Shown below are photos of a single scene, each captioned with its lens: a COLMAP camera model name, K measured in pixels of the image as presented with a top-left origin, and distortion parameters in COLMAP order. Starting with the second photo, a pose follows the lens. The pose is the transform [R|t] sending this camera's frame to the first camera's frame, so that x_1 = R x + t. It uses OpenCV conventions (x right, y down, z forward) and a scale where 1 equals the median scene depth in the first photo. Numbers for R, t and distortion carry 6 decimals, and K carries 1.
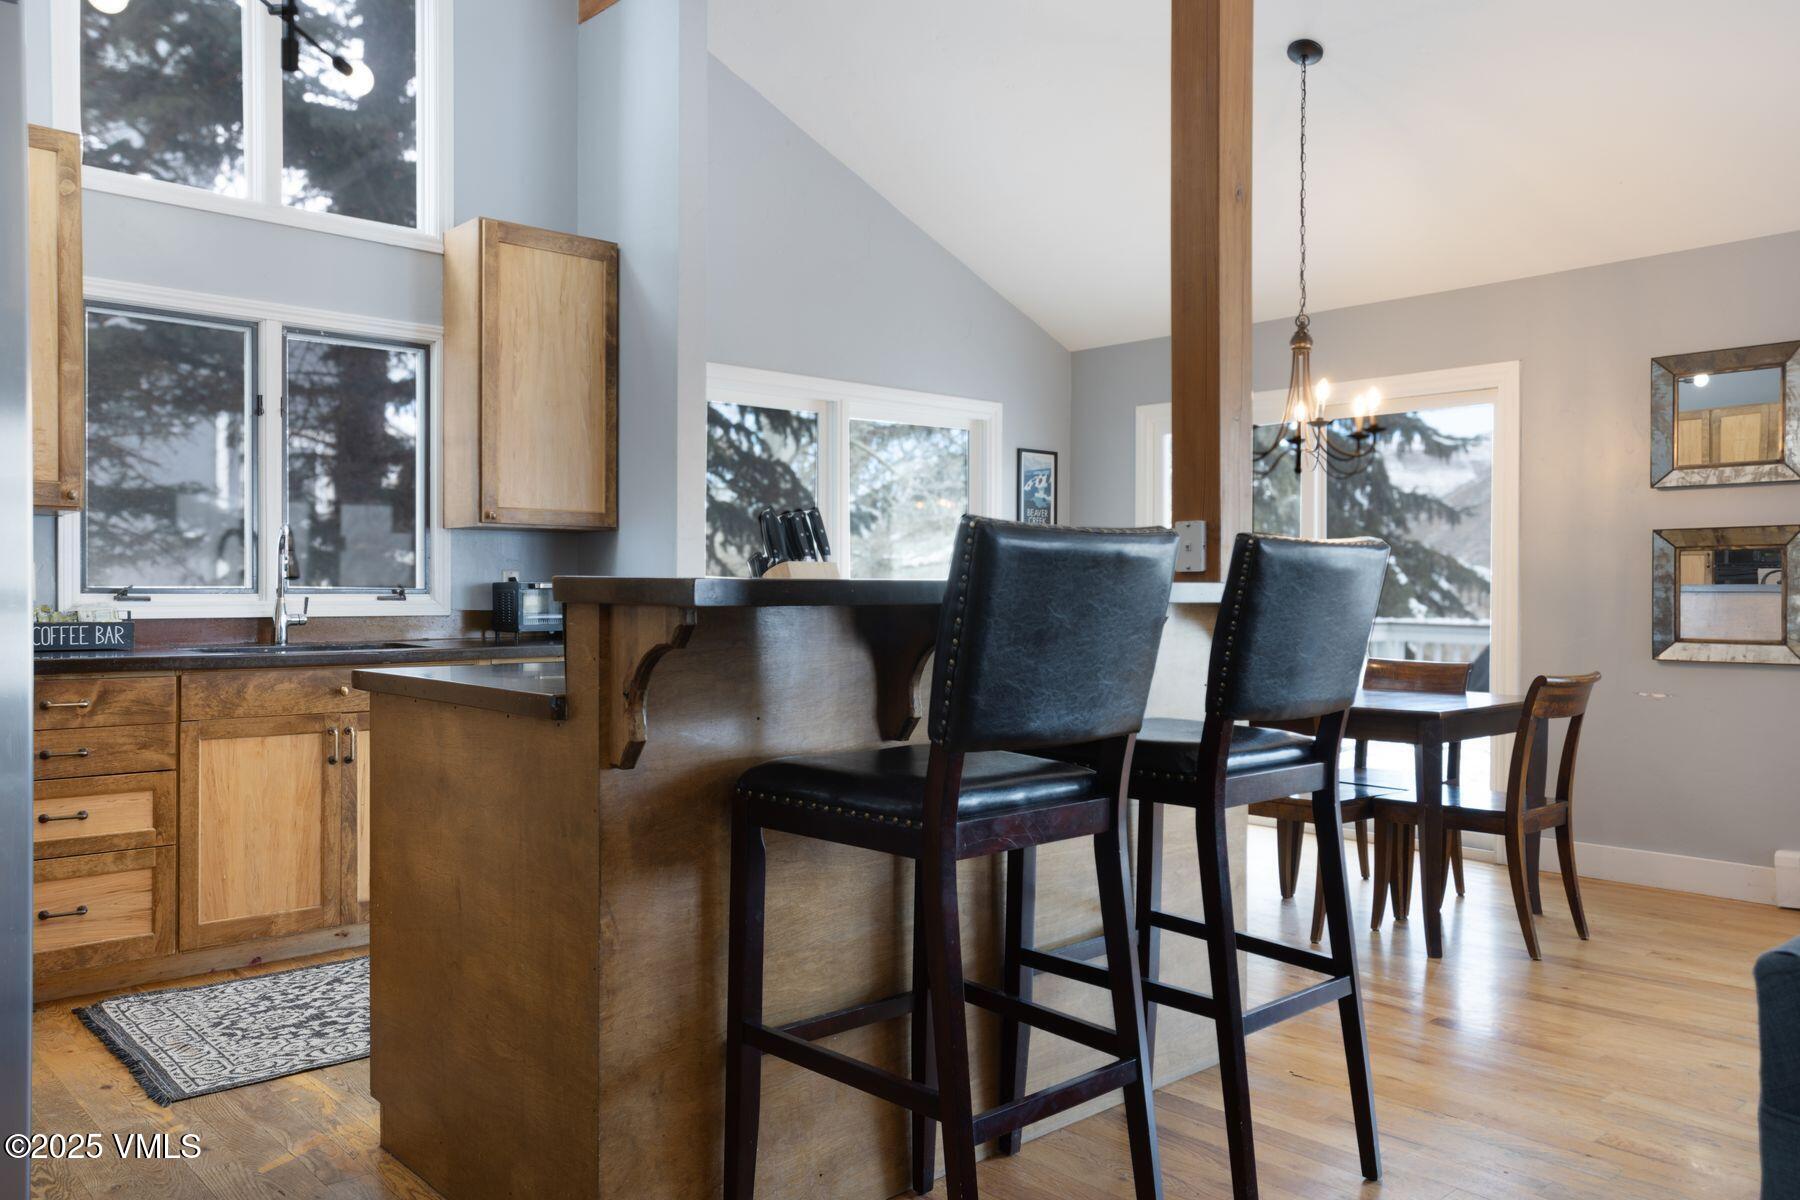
lens RADIAL K [[1365.4, 0, 900.0], [0, 1365.4, 600.0], [0, 0, 1]] dist [-0.002473, 0.012651]
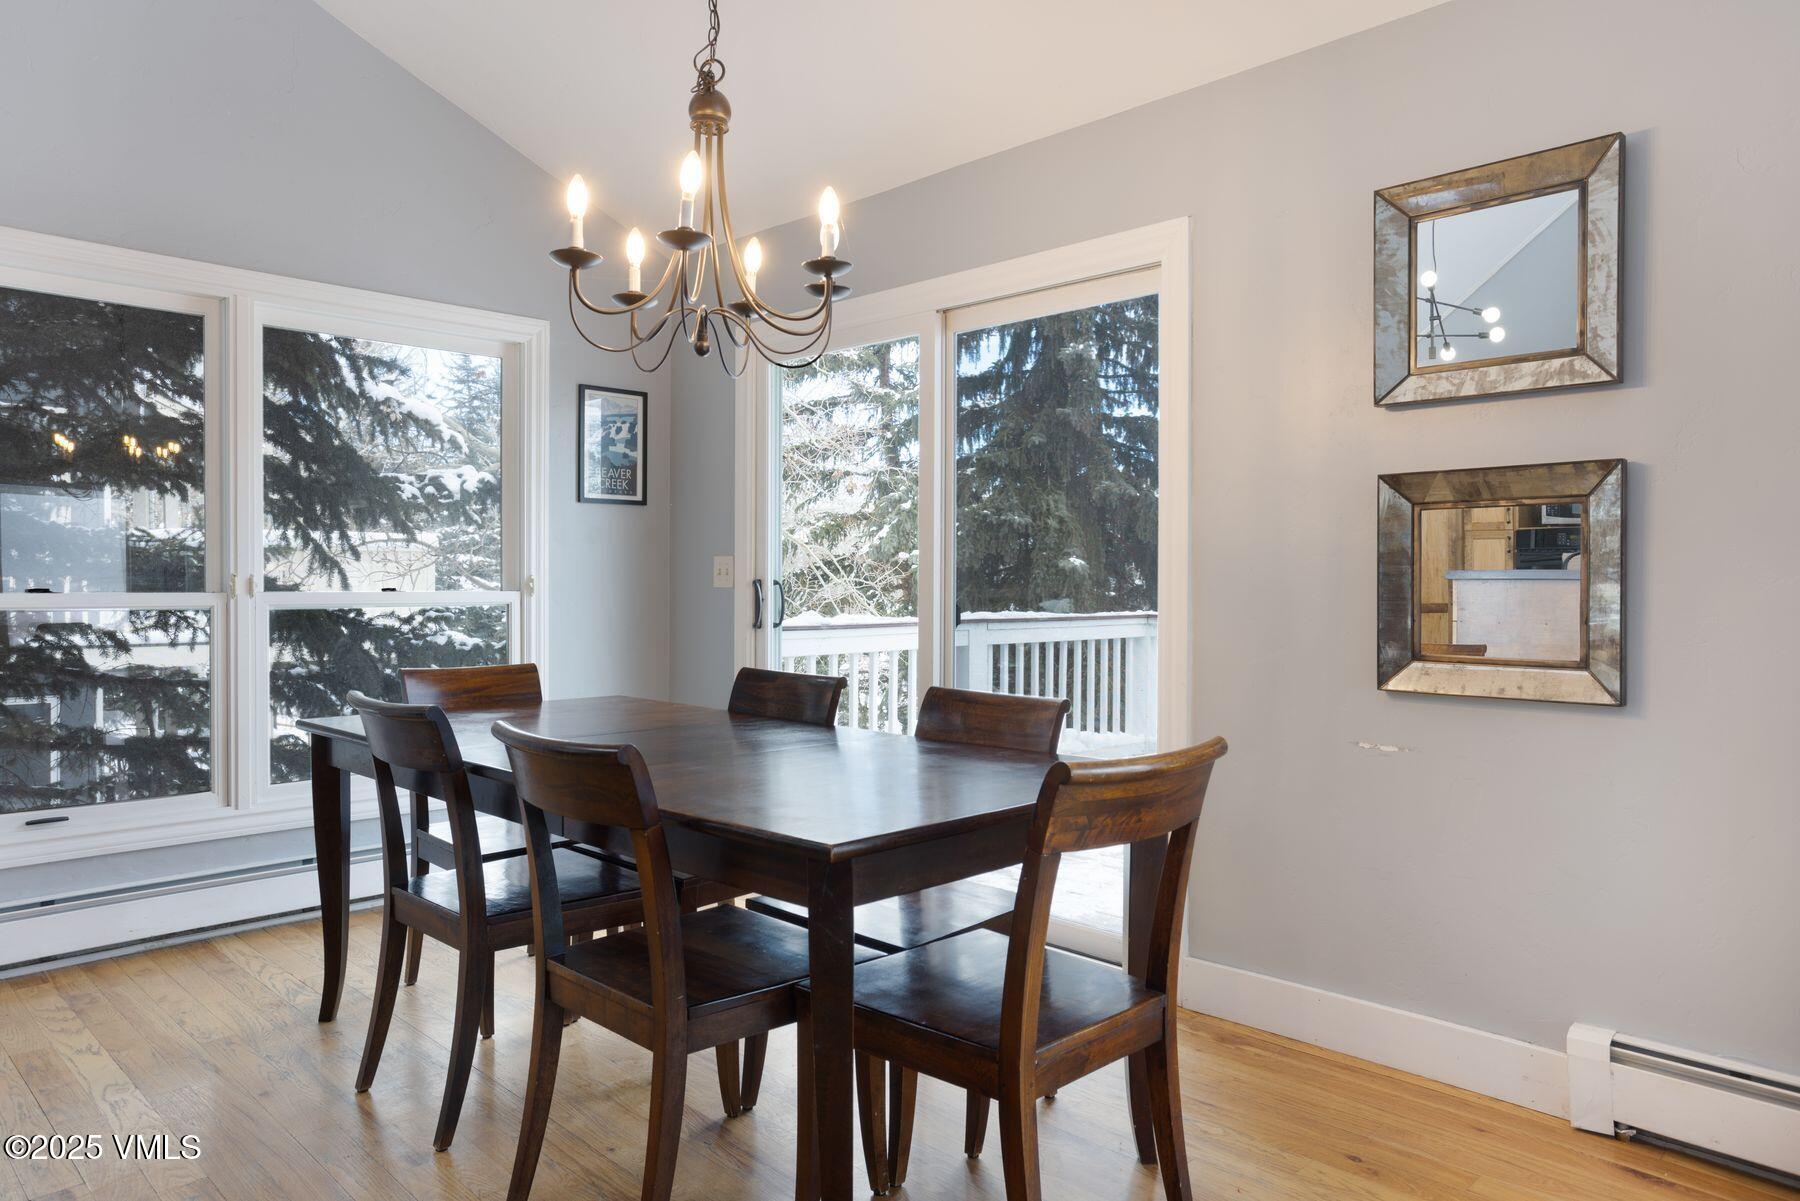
lens RADIAL K [[1205.5, 0, 905.6], [0, 1205.5, 594.9], [0, 0, 1]] dist [-0.008001, 0.003327]
pose [[0.998654, -0.002061, 0.051817, 0.317995], [0.001796, 0.999985, 0.005162, -0.001518], [-0.051827, -0.005062, 0.998643, 0.483055]]
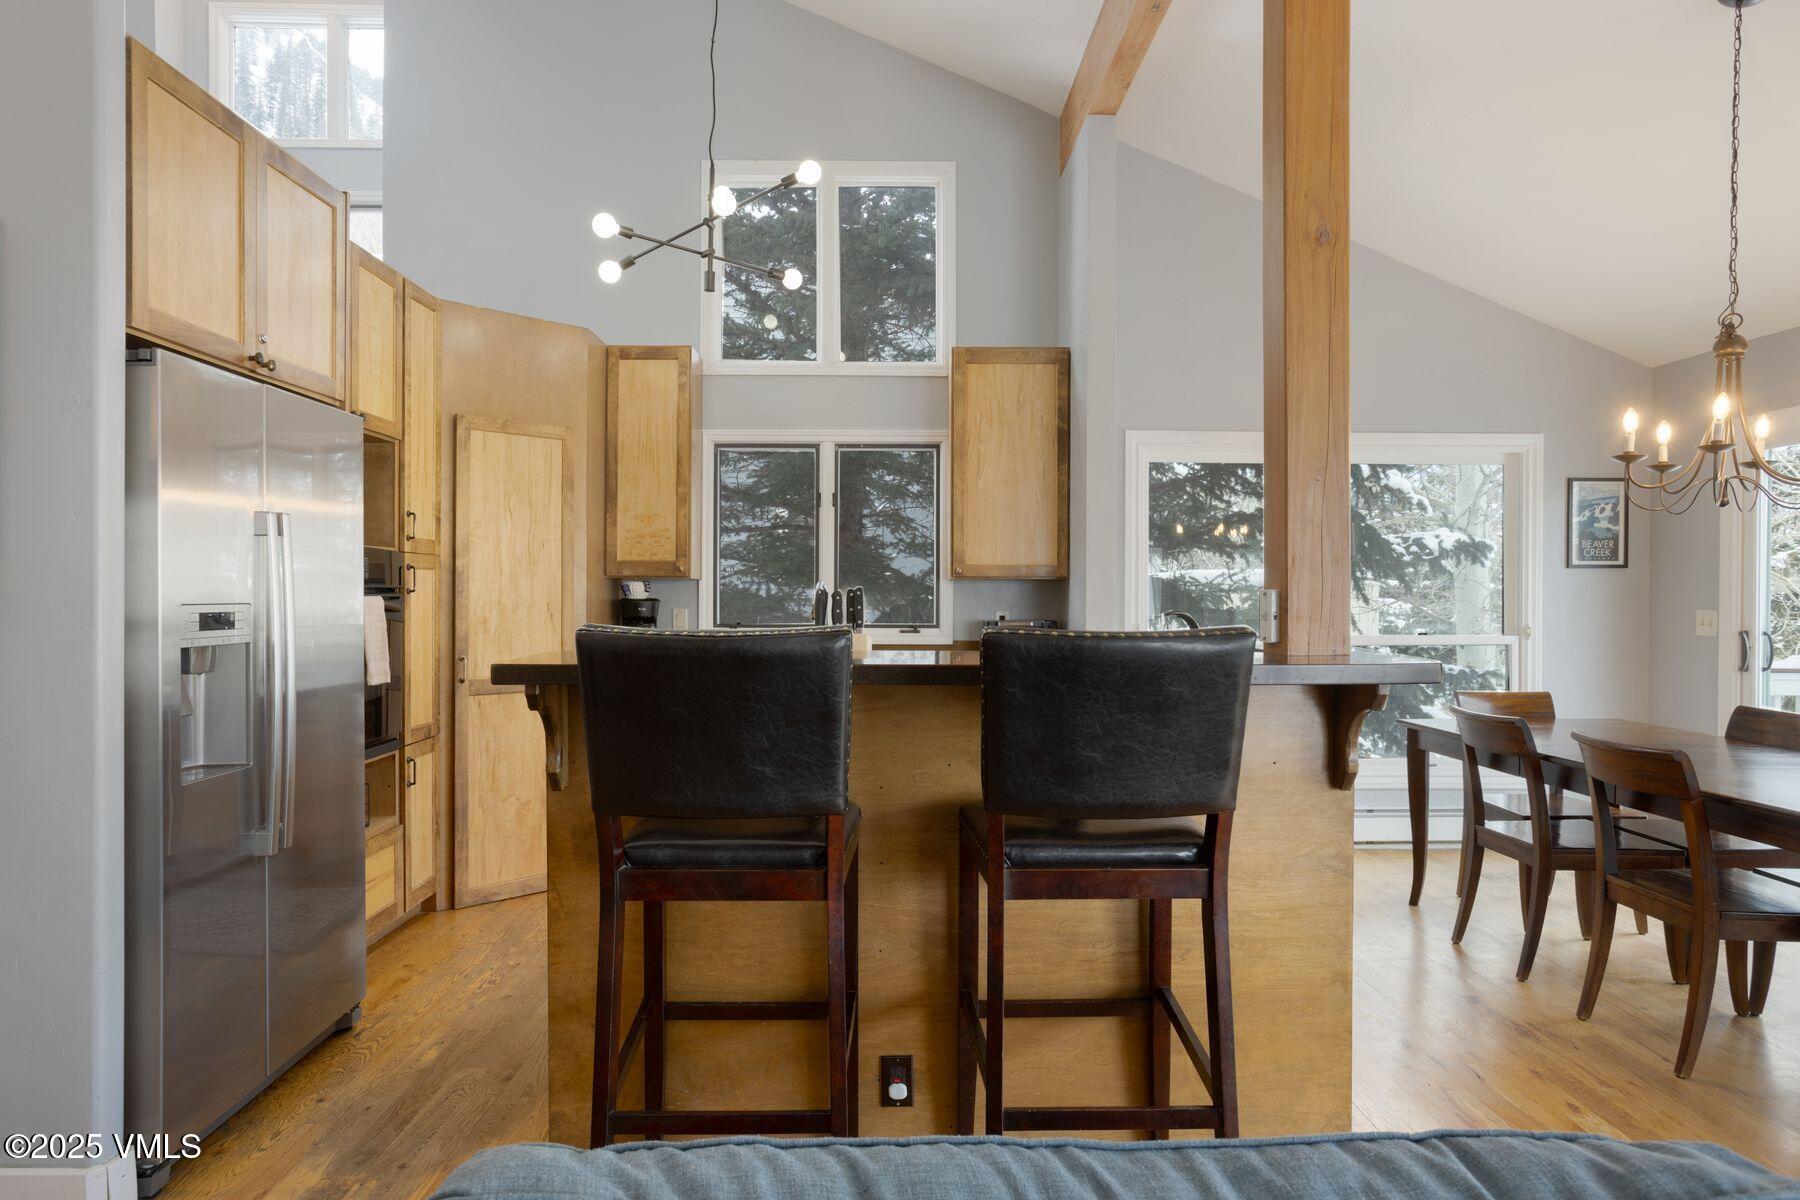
lens RADIAL K [[1080.3, 0, 862.2], [0, 1080.3, 598.5], [0, 0, 1]] dist [-0.037280, 0.037882]
pose [[0.740543, 0.000567, -0.672009, 0.313879], [-0.004893, 0.999978, -0.004547, -0.028781], [0.671992, 0.006655, 0.740529, 0.154898]]
